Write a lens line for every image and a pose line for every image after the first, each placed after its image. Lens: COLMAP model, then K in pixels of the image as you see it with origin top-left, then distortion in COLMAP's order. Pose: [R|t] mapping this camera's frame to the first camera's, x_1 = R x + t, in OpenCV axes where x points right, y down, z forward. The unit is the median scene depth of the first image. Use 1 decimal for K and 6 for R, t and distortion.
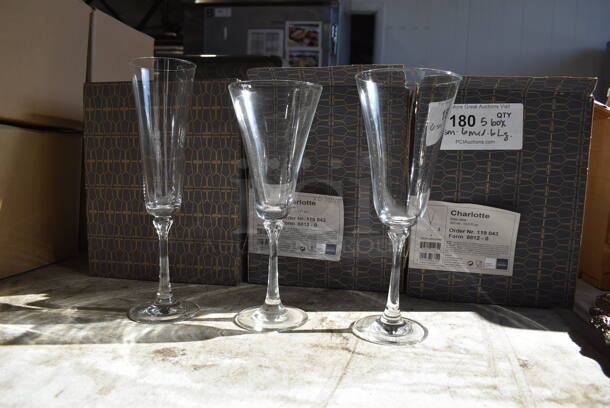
lens RADIAL K [[466.0, 0, 307.3], [0, 466.0, 205.4], [0, 0, 1]] dist [-0.090358, 0.001050]
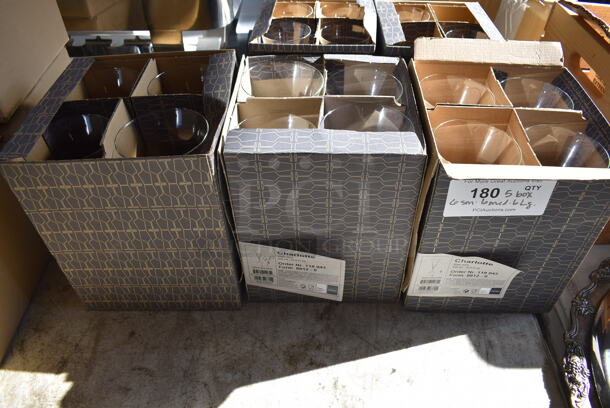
lens RADIAL K [[466.0, 0, 302.6], [0, 466.0, 202.5], [0, 0, 1]] dist [-0.090358, 0.001050]
pose [[0.990261, -0.125123, 0.061058, -0.053397], [0.061843, 0.788222, 0.612276, -0.714682], [-0.124737, -0.602537, 0.788283, 0.355989]]
